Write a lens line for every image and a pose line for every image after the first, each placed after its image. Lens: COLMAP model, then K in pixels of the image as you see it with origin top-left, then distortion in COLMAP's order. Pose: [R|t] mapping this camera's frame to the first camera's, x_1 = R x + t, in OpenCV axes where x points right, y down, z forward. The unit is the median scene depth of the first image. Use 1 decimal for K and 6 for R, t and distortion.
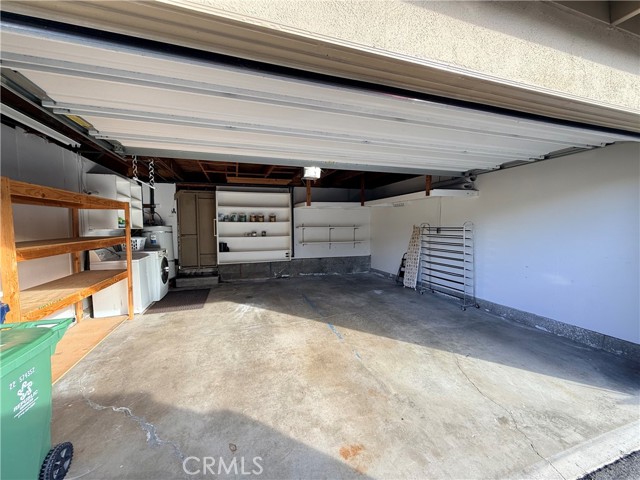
lens RADIAL K [[254.0, 0, 320.0], [0, 254.0, 240.0], [0, 0, 1]] dist [0.000381, 0.000362]
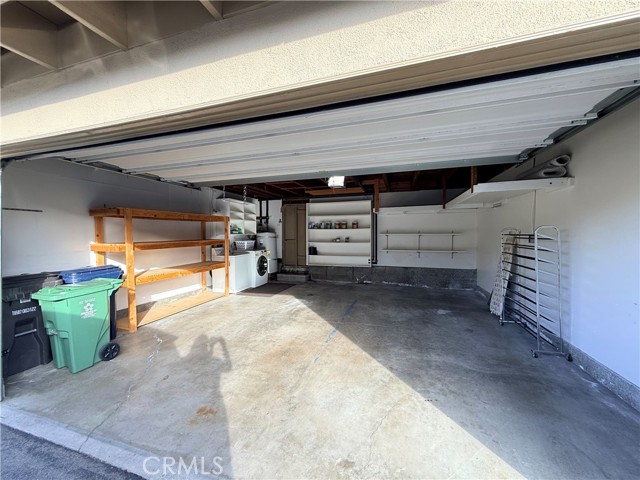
lens RADIAL K [[254.0, 0, 320.0], [0, 254.0, 240.0], [0, 0, 1]] dist [0.000381, 0.000362]
pose [[0.810318, 0.016603, -0.585755, 0.432710], [-0.032560, 0.999330, -0.016716, -0.003431], [0.585085, 0.032618, 0.810316, 0.095624]]
